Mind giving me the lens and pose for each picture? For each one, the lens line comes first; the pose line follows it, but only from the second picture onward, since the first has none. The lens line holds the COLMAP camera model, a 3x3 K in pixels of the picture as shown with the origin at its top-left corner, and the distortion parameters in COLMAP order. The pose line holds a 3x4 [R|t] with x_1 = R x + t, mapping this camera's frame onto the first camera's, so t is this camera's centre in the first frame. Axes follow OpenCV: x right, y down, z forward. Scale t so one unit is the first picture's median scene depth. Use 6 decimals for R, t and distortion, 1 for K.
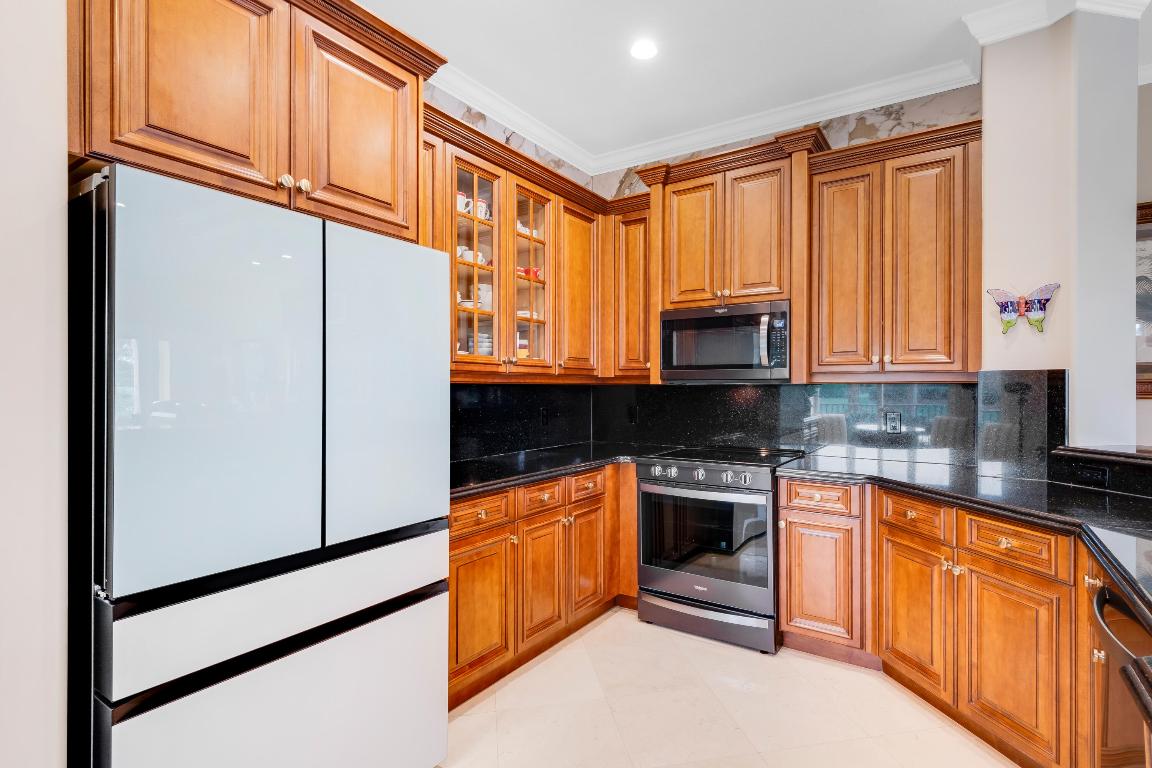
lens RADIAL K [[554.0, 0, 594.4], [0, 554.0, 386.3], [0, 0, 1]] dist [0.000465, -0.000065]
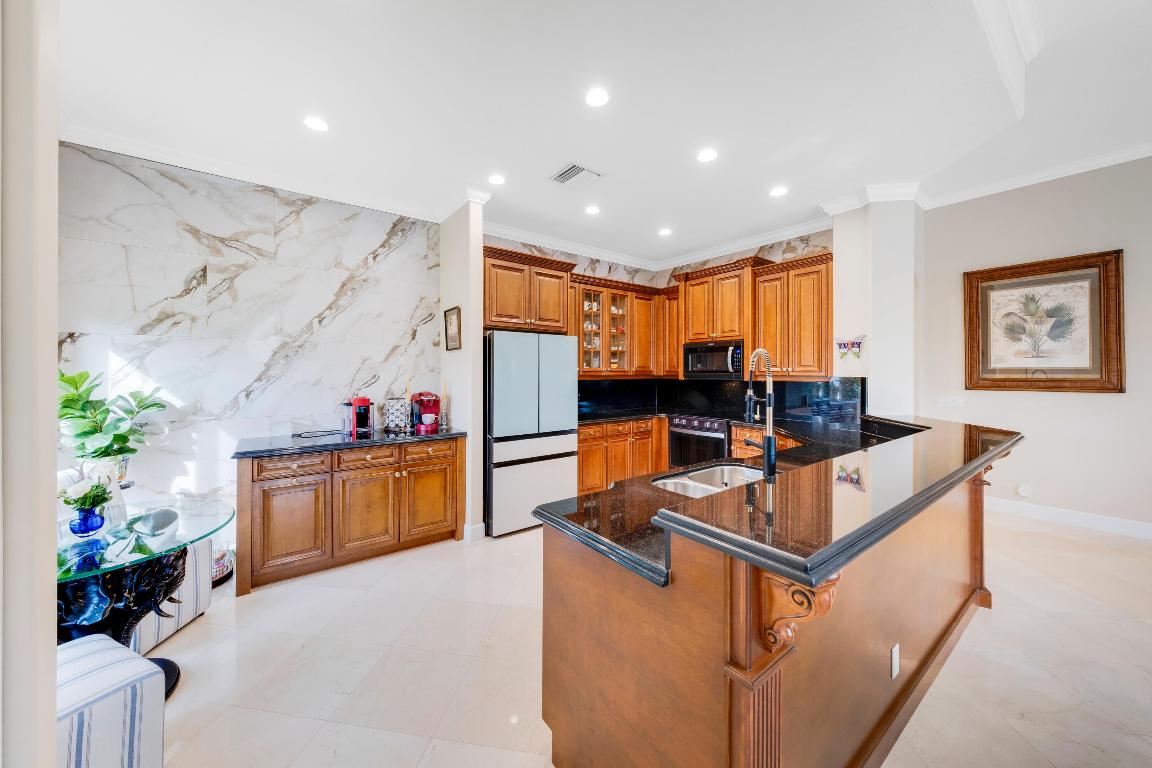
lens RADIAL K [[431.9, 0, 576.0], [0, 431.9, 366.8], [0, 0, 1]] dist [0.000050, -0.000008]
pose [[0.948683, 0.001329, -0.316226, 0.280854], [-0.002206, 0.999995, -0.002414, -0.052370], [0.316222, 0.002988, 0.948681, -0.718999]]
